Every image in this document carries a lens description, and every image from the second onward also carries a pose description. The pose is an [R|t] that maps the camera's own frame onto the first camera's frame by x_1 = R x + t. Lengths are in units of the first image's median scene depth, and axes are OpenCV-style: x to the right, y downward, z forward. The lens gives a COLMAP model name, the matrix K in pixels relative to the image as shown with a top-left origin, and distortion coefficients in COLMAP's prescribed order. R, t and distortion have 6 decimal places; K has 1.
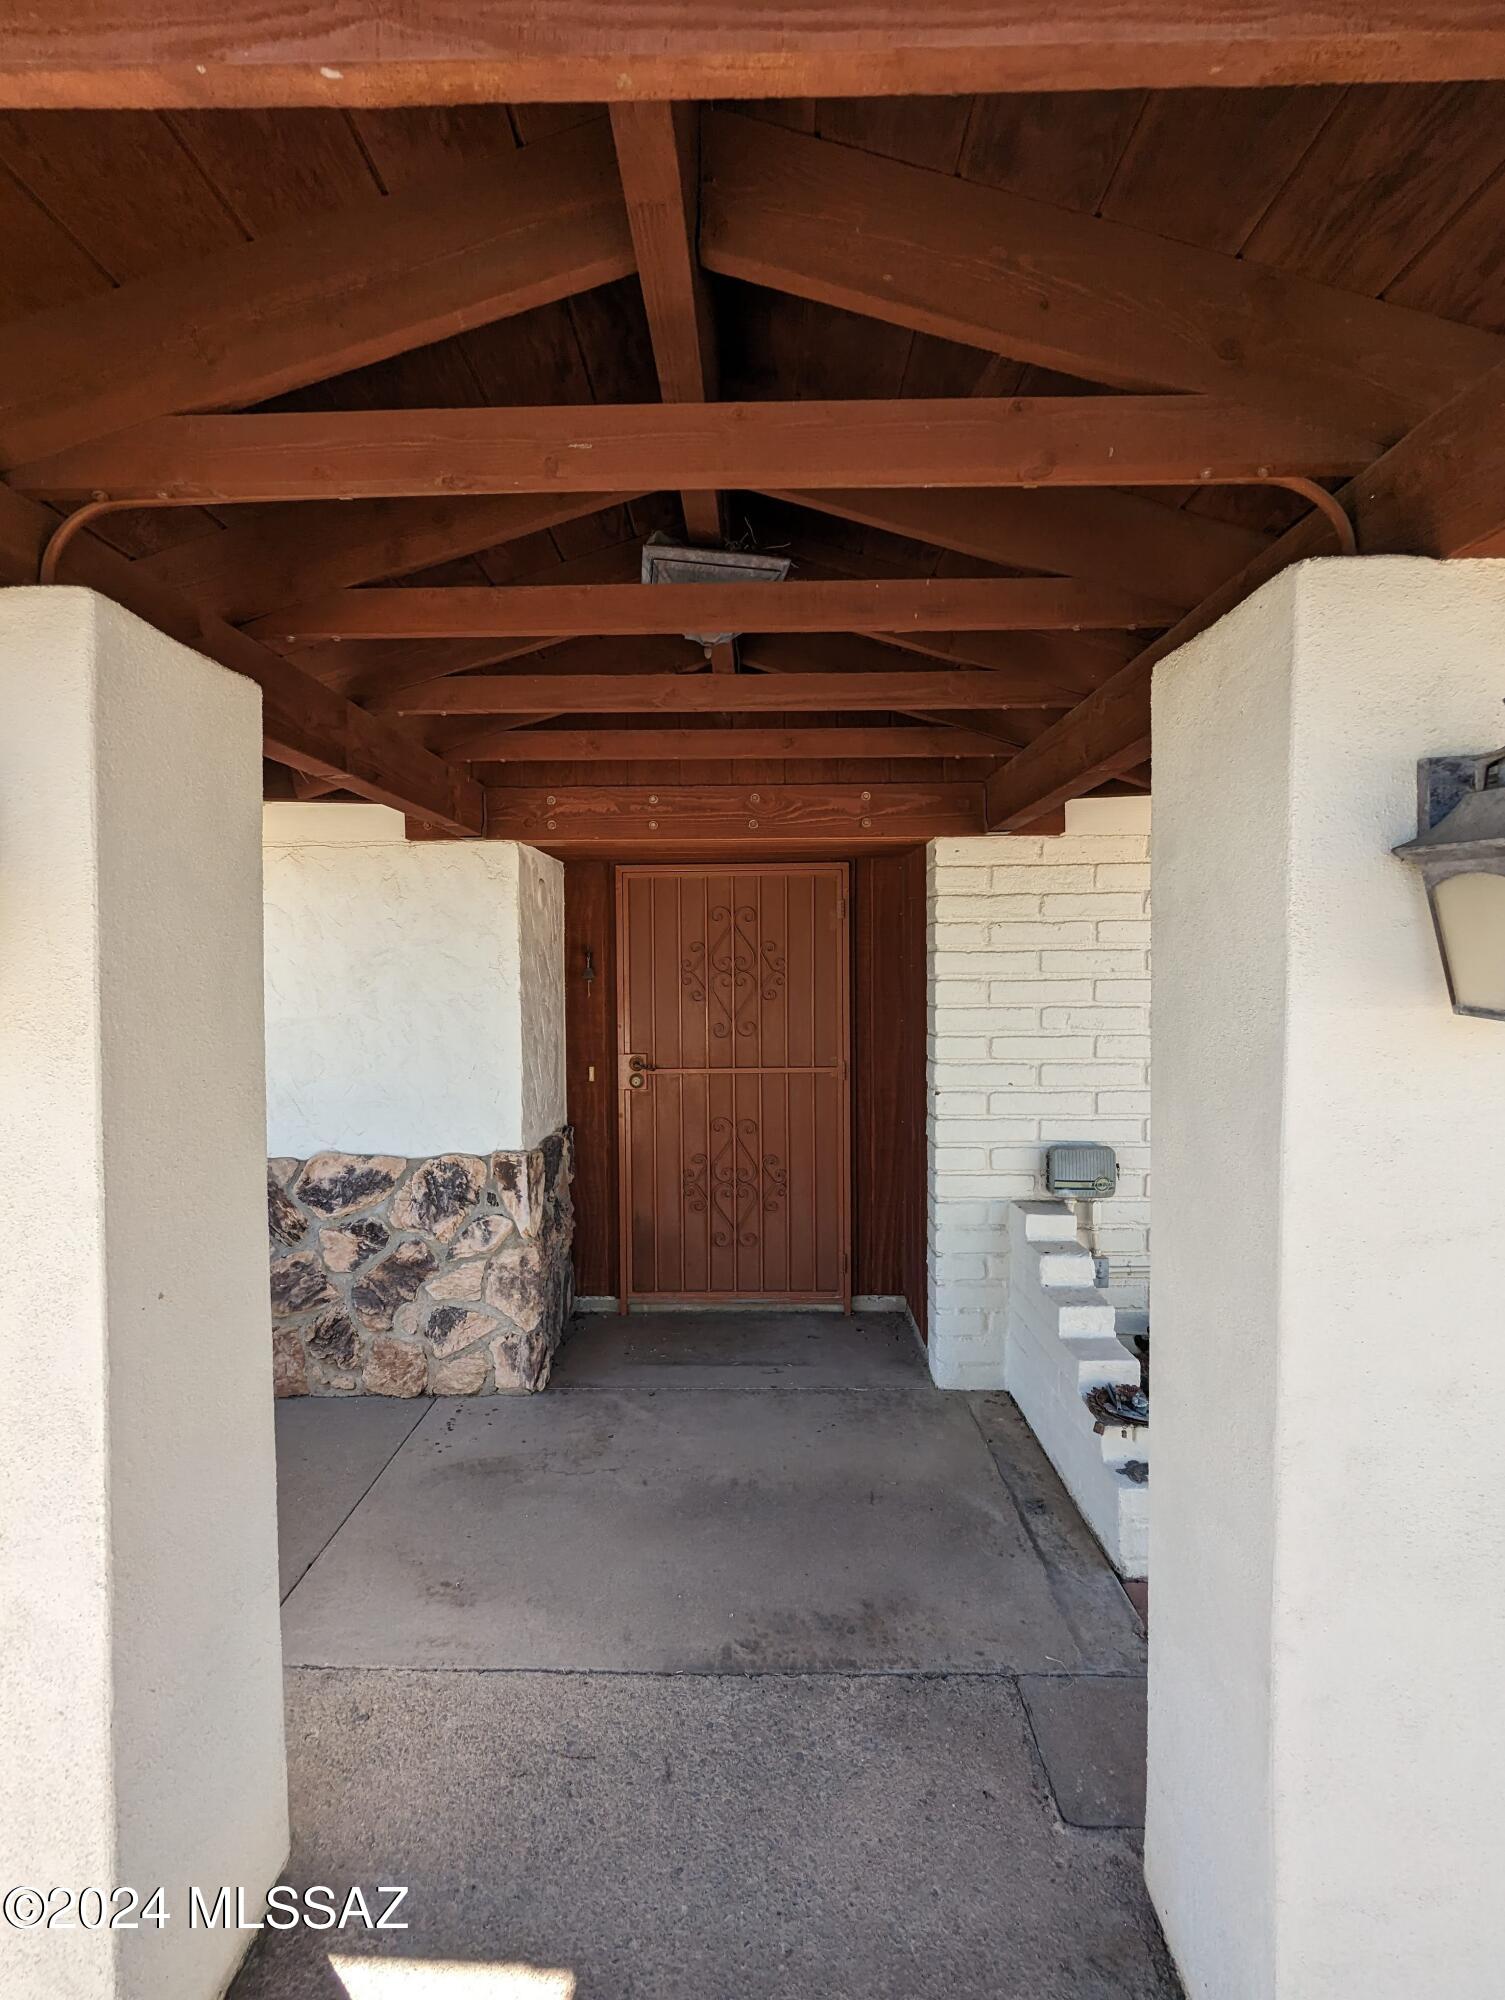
lens RADIAL K [[952.5, 0, 741.5], [0, 952.5, 1001.4], [0, 0, 1]] dist [0.000455, -0.000305]
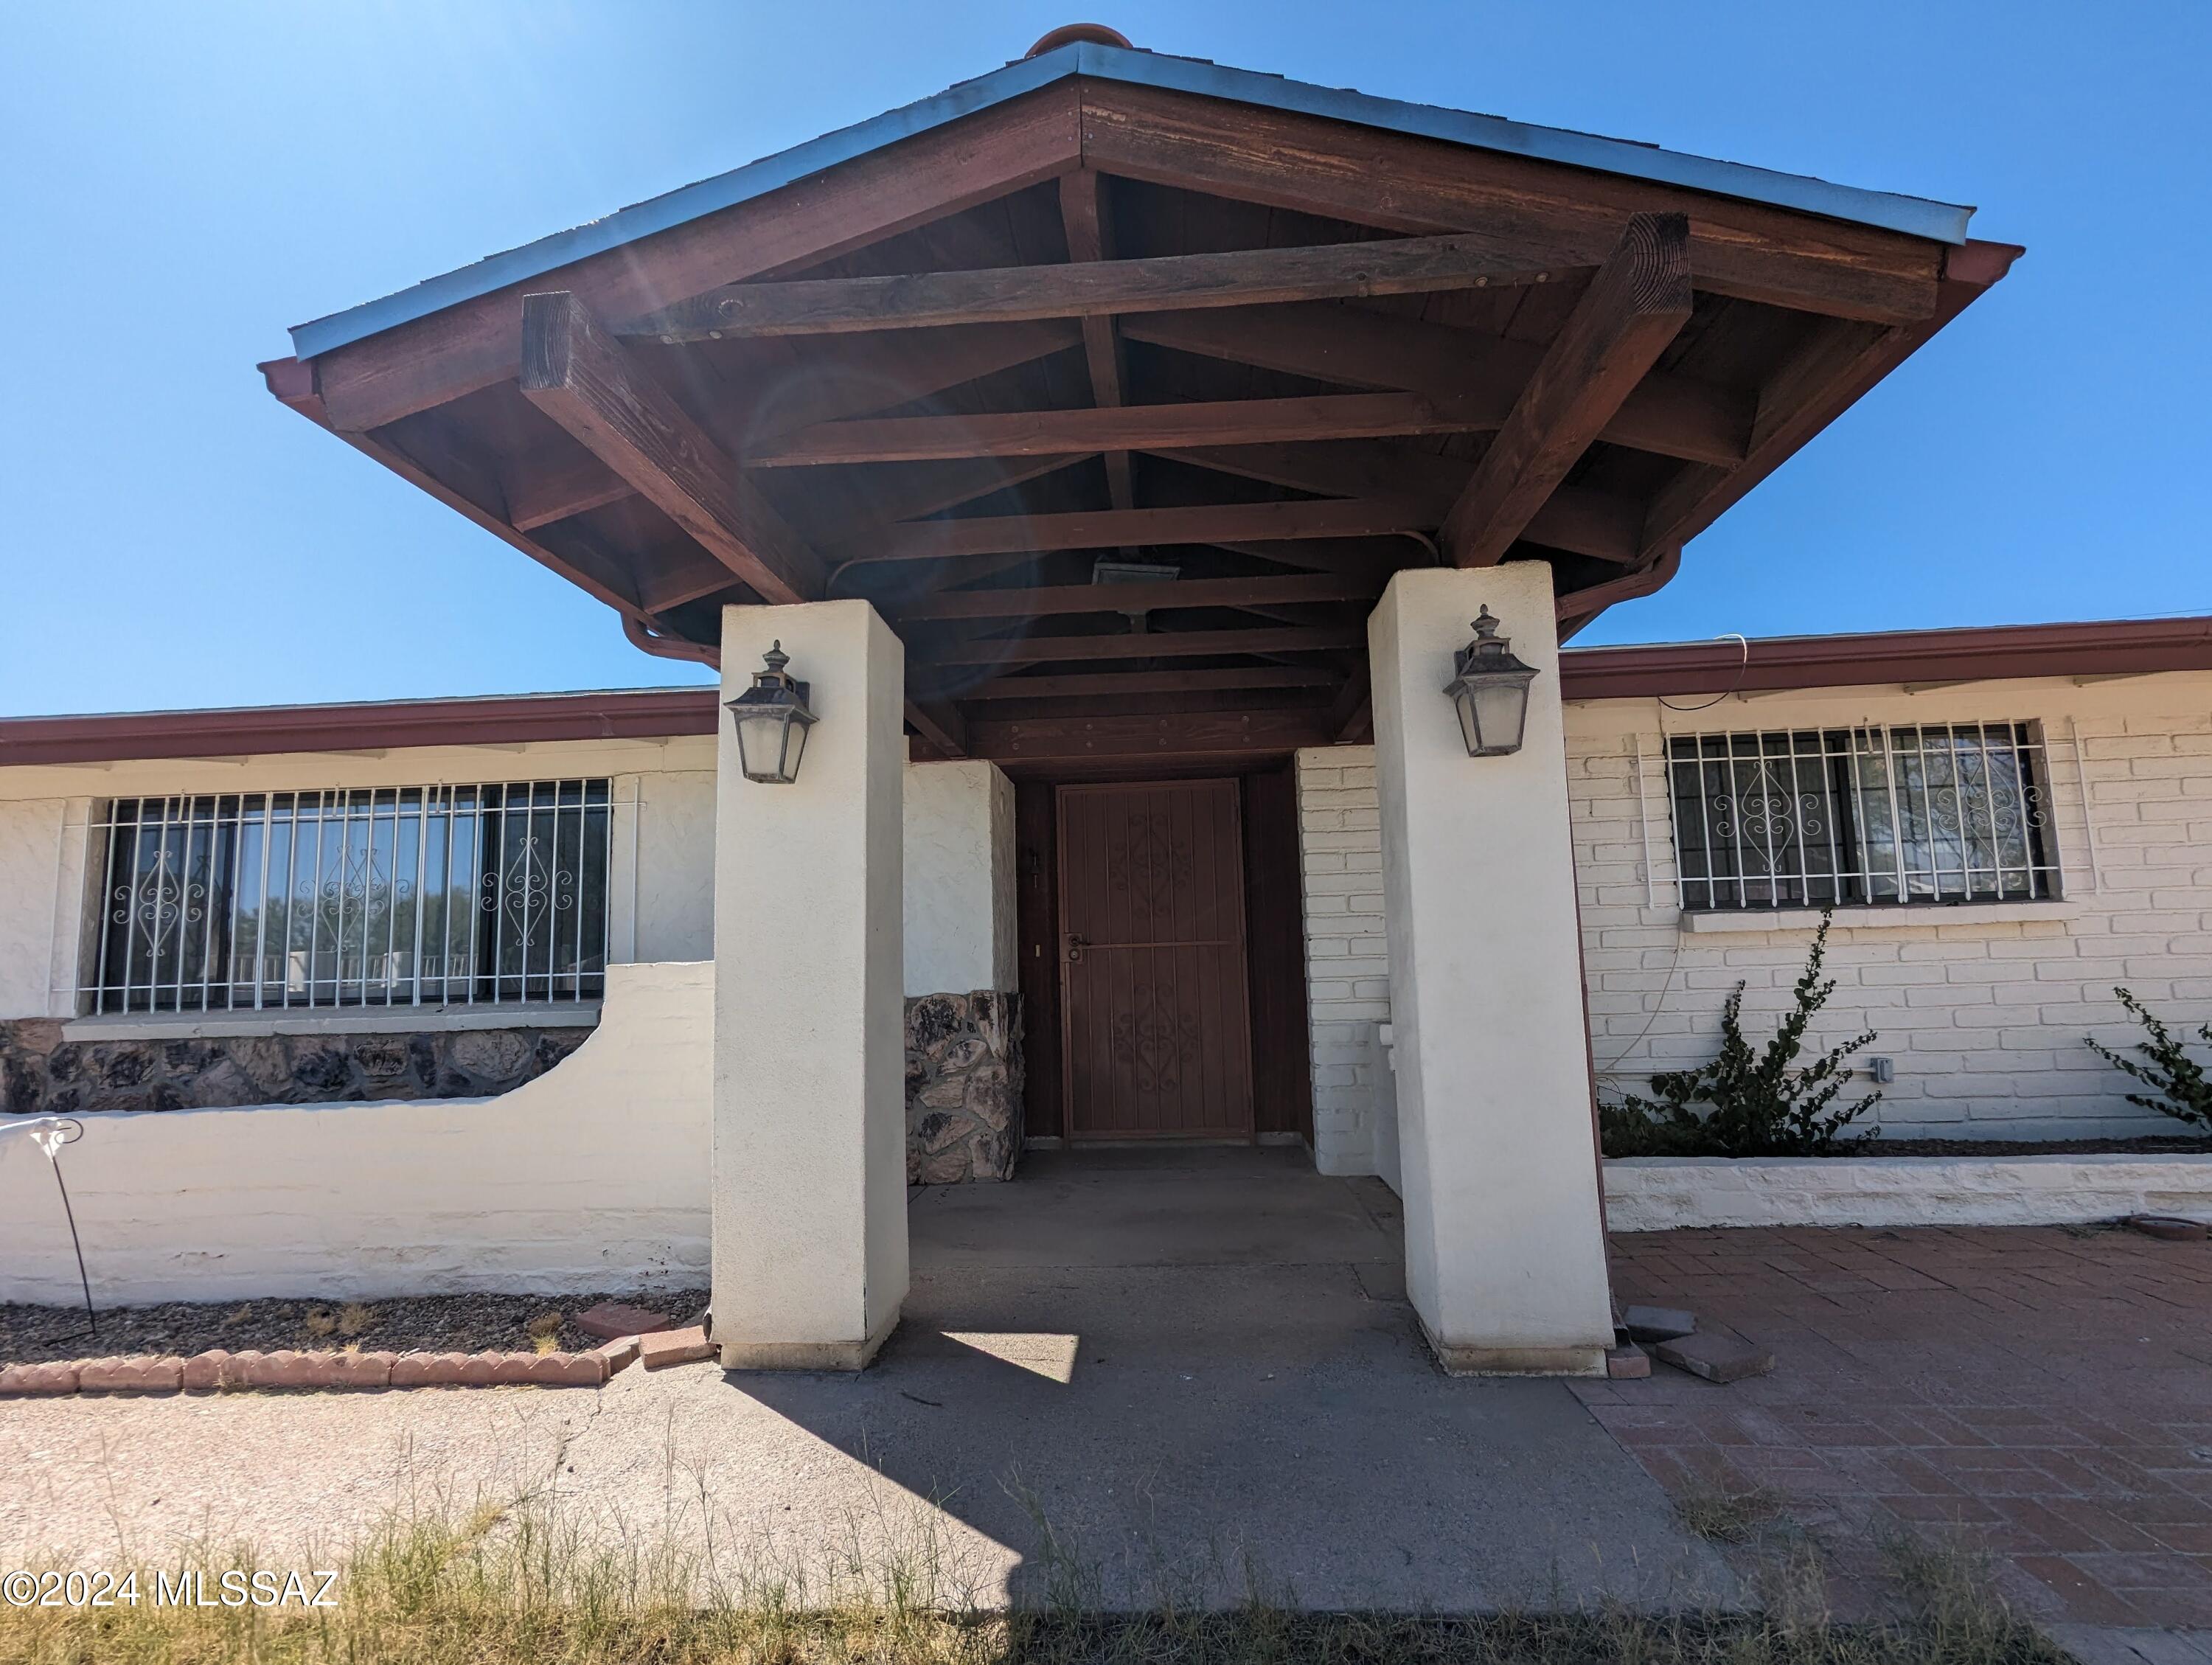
lens RADIAL K [[1053.4, 0, 1113.2], [0, 1053.4, 835.2], [0, 0, 1]] dist [0.000455, -0.000305]
pose [[0.999001, -0.025409, -0.036751, -0.006688], [0.019426, 0.987750, -0.154831, 0.175112], [0.040235, 0.153963, 0.987257, -0.462158]]
